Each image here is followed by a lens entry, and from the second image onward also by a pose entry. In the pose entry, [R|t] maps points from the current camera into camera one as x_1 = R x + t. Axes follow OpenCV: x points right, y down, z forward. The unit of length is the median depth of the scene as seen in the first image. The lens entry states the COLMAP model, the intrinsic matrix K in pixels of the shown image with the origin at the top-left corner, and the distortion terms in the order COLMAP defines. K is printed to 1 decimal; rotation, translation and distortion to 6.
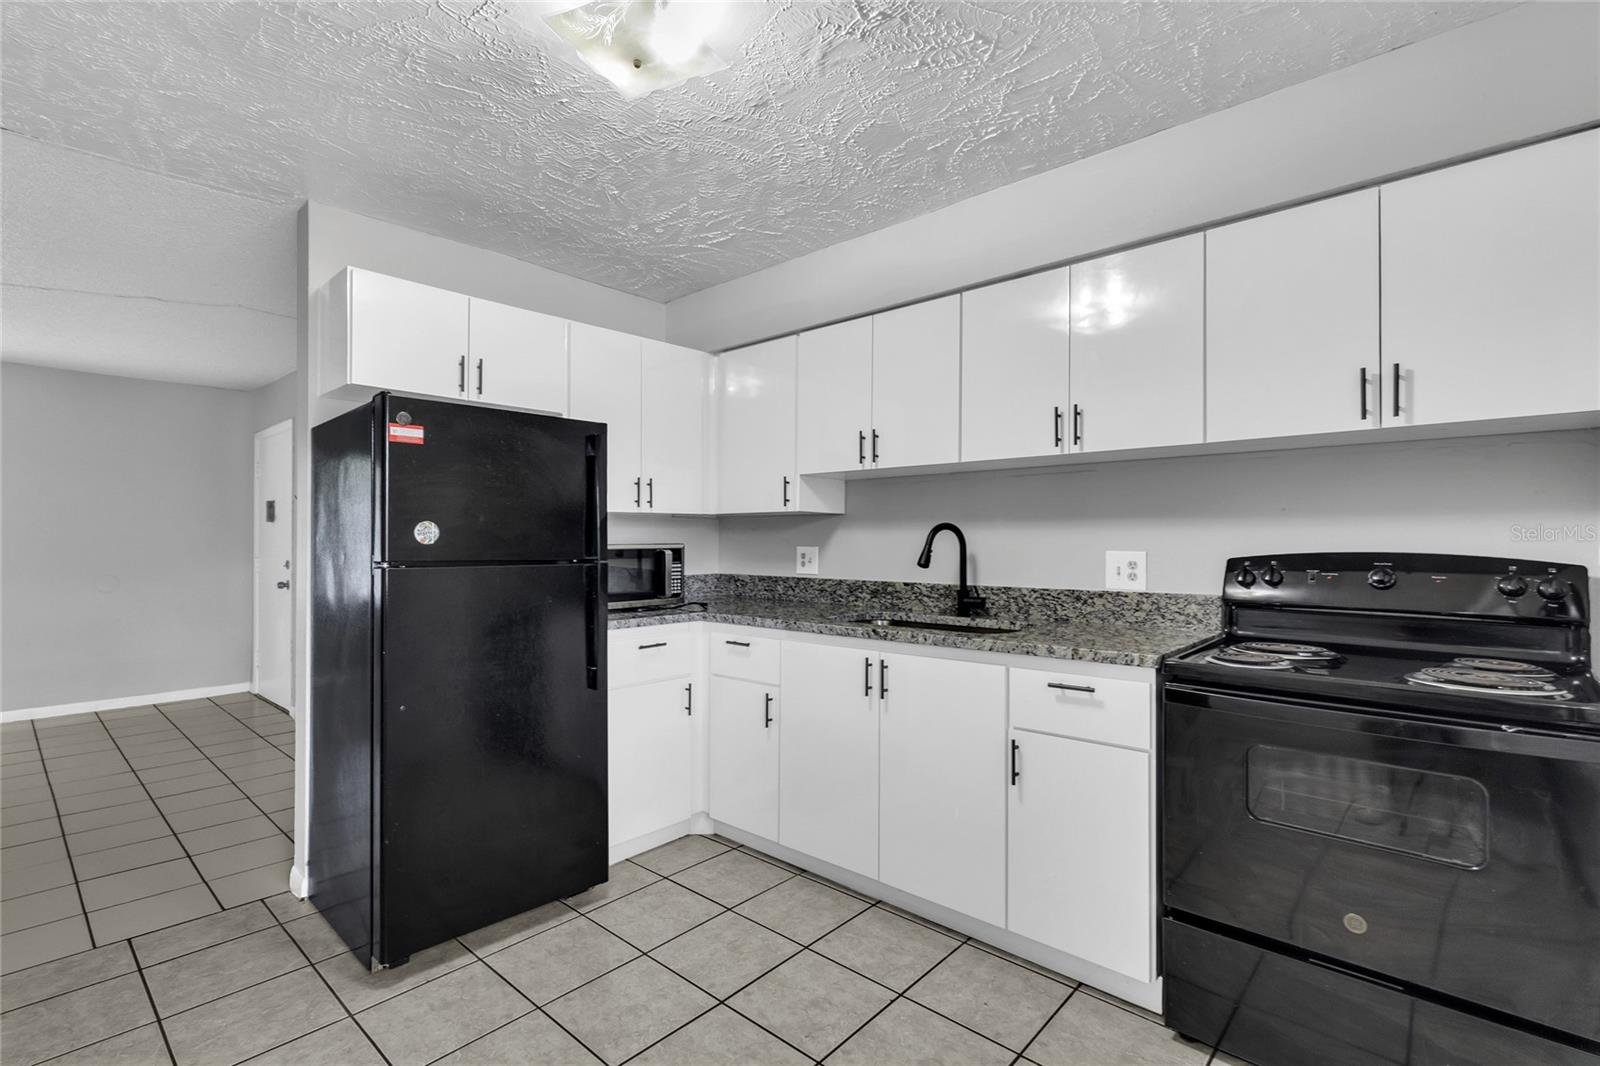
lens RADIAL K [[728.4, 0, 801.1], [0, 728.4, 541.5], [0, 0, 1]] dist [-0.024675, 0.000290]
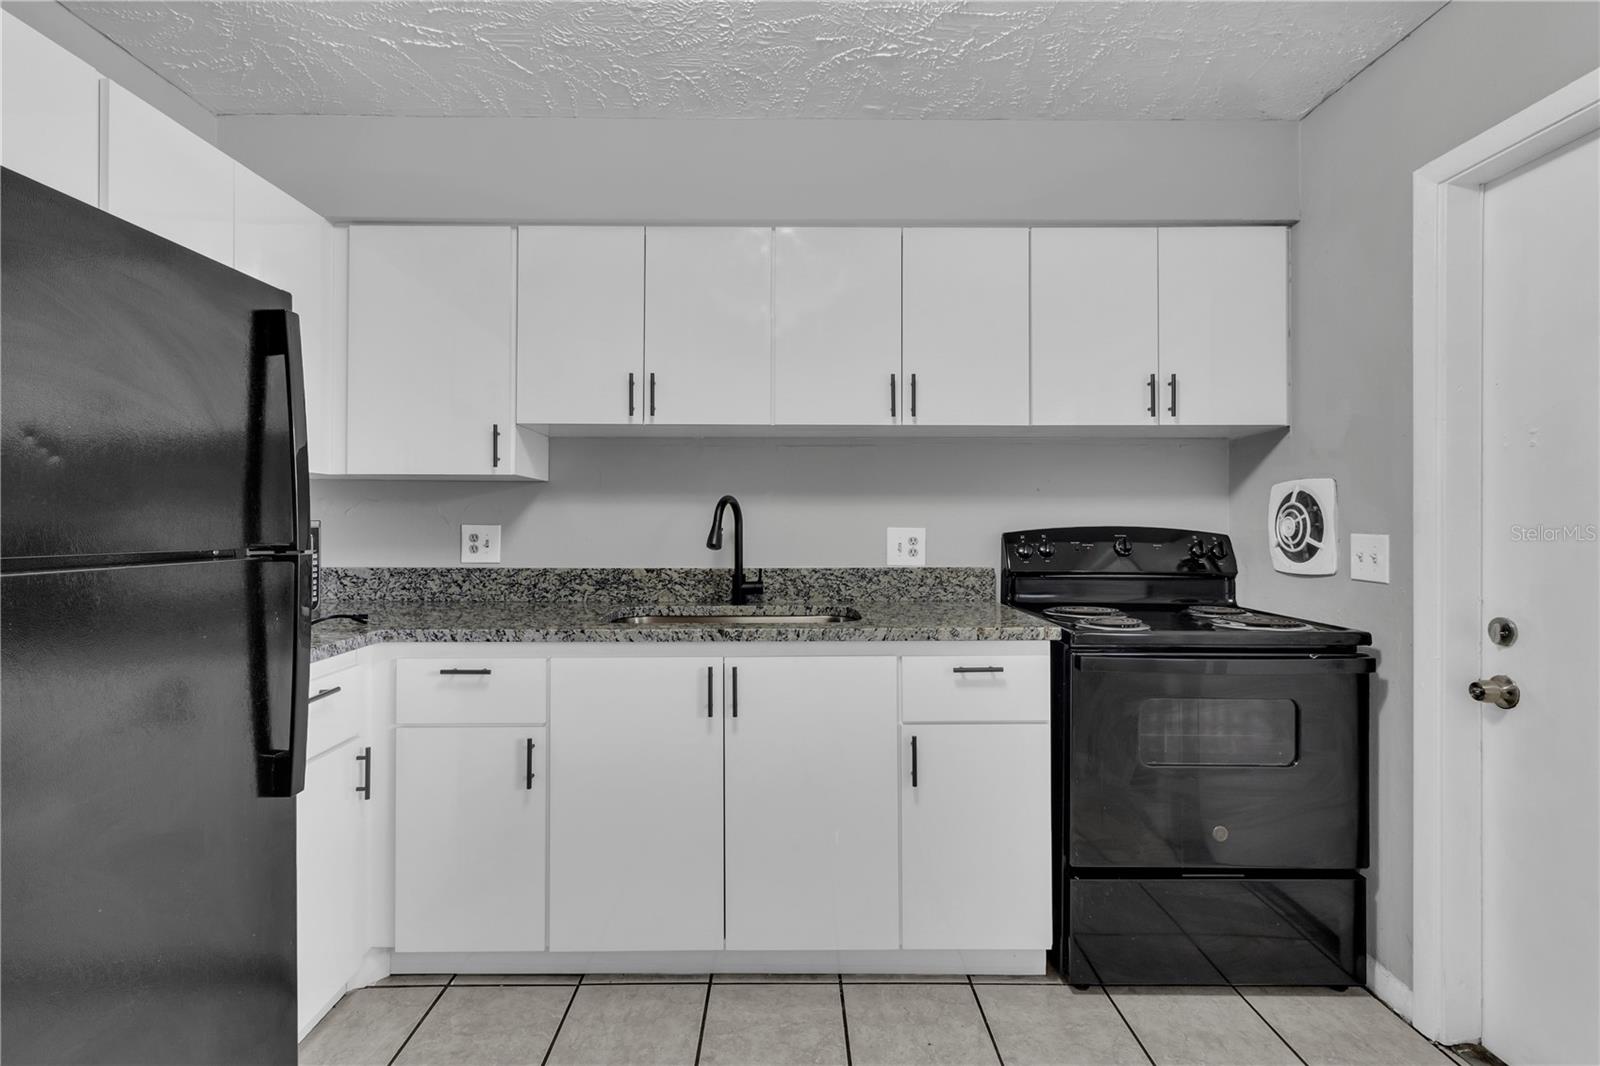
lens RADIAL K [[749.9, 0, 800.3], [0, 749.9, 520.1], [0, 0, 1]] dist [-0.000945, 0.000225]
pose [[0.737586, -0.001494, 0.675252, -0.341262], [0.000319, 0.999998, 0.001864, 0.001237], [-0.675253, -0.001160, 0.737585, 0.309920]]
